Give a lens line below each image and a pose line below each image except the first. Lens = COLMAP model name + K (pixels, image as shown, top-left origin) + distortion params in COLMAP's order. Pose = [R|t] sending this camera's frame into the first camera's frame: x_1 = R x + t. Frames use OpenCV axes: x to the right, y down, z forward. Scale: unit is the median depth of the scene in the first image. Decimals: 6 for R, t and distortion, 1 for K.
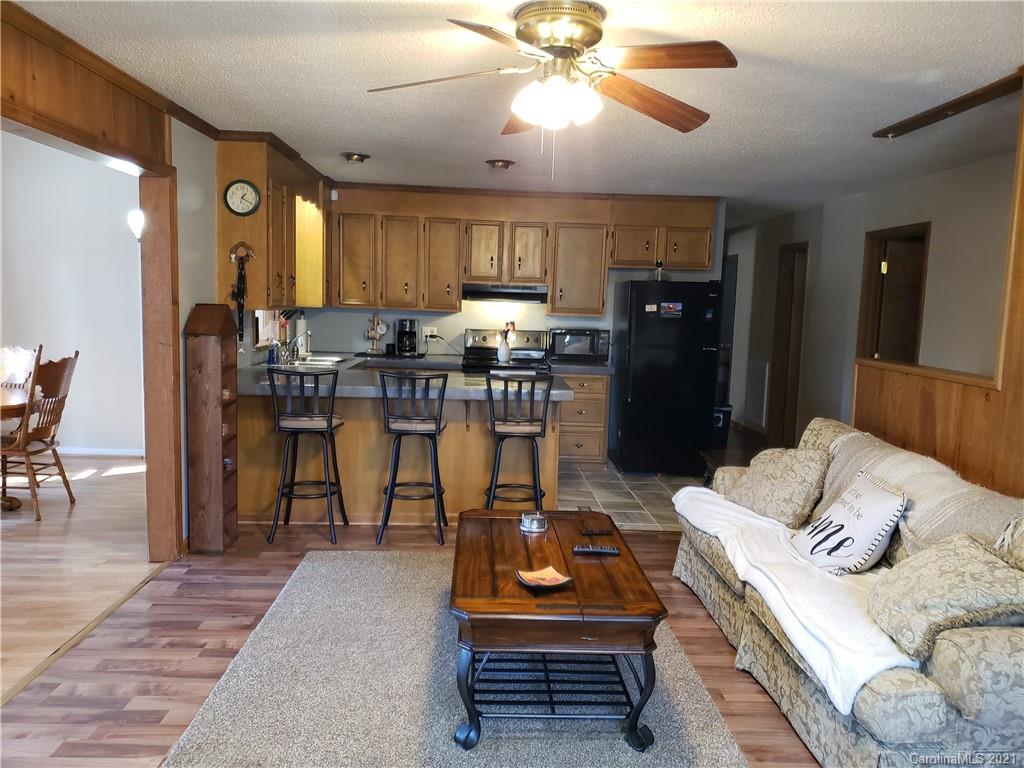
lens RADIAL K [[802.8, 0, 501.2], [0, 802.8, 387.4], [0, 0, 1]] dist [0.073714, -0.082735]
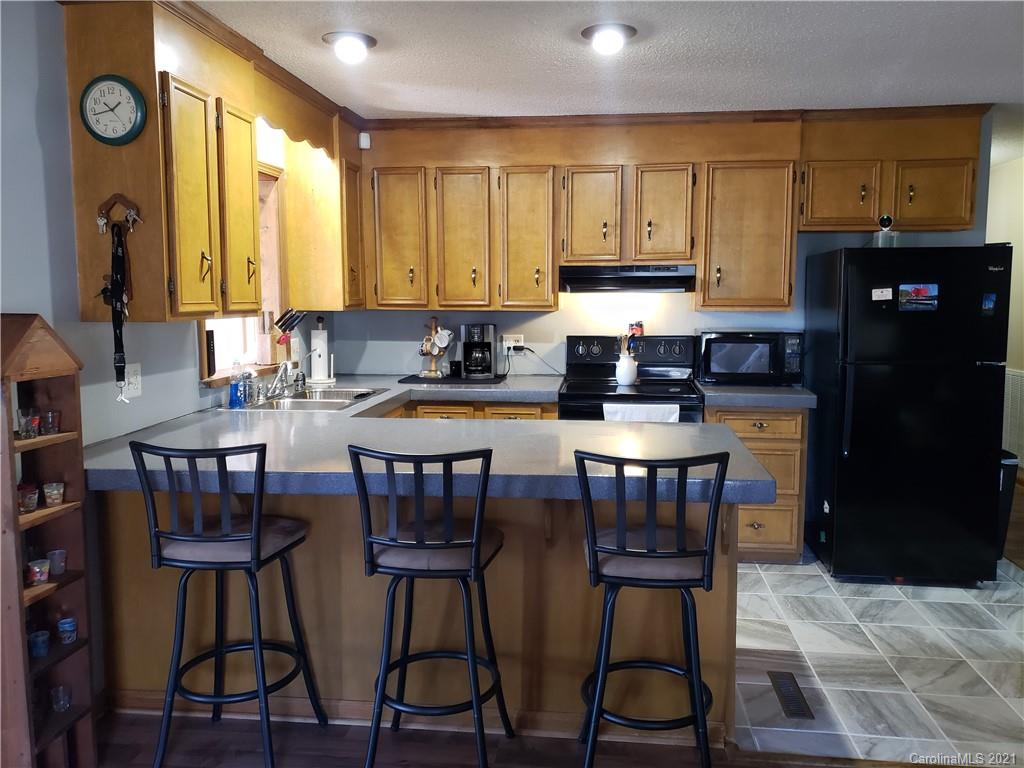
lens RADIAL K [[791.6, 0, 513.2], [0, 791.6, 371.8], [0, 0, 1]] dist [0.148266, -0.273049]
pose [[0.988813, -0.017510, -0.148131, 0.009006], [0.015618, 0.999781, -0.013928, -0.038954], [0.148342, 0.011459, 0.988870, 0.388162]]
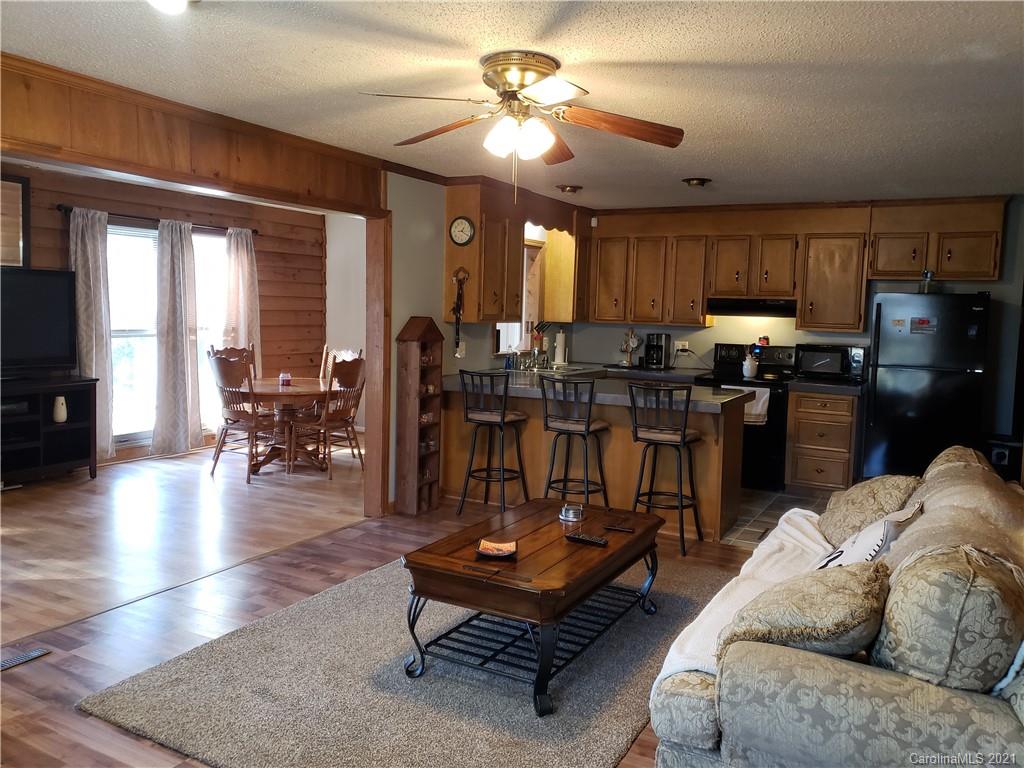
lens RADIAL K [[791.6, 0, 513.2], [0, 791.6, 371.8], [0, 0, 1]] dist [0.148266, -0.273049]
pose [[0.865661, 0.034406, -0.499447, 0.264913], [-0.056612, 0.997964, -0.029375, 0.007173], [0.497419, 0.053704, 0.865846, 0.005784]]
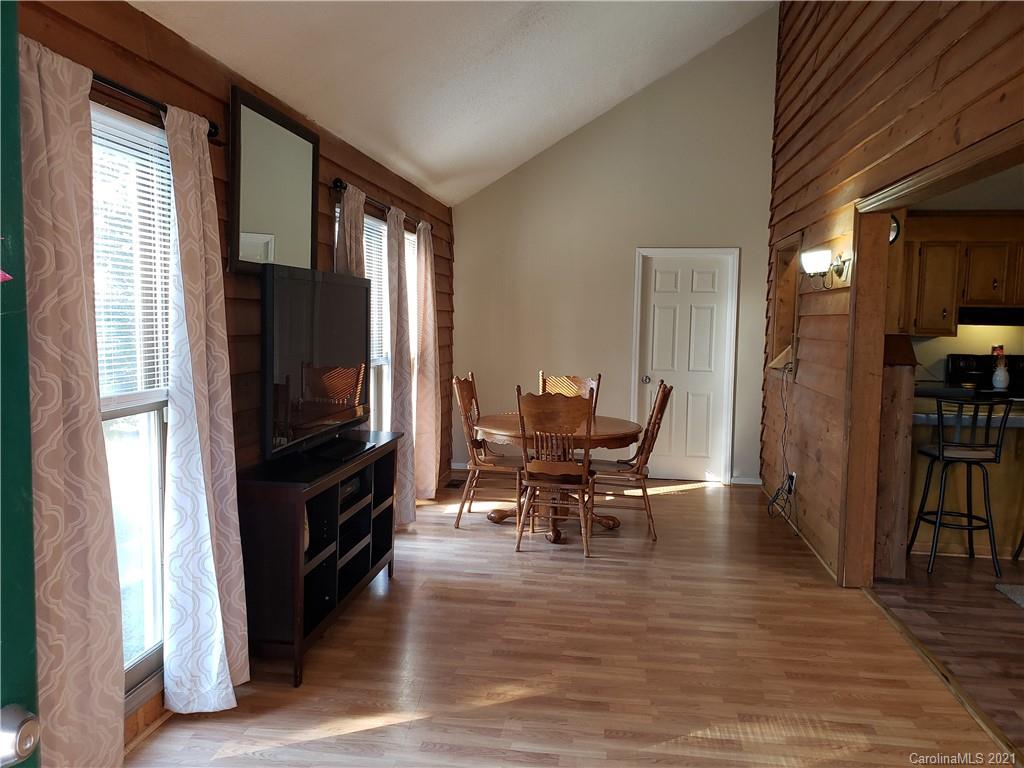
lens RADIAL K [[796.9, 0, 488.5], [0, 796.9, 381.2], [0, 0, 1]] dist [-0.001624, -0.000874]
pose [[0.982621, 0.000309, -0.185624, -0.459602], [-0.006396, 0.999461, -0.032190, -0.006004], [0.185515, 0.032818, 0.982093, -0.050034]]
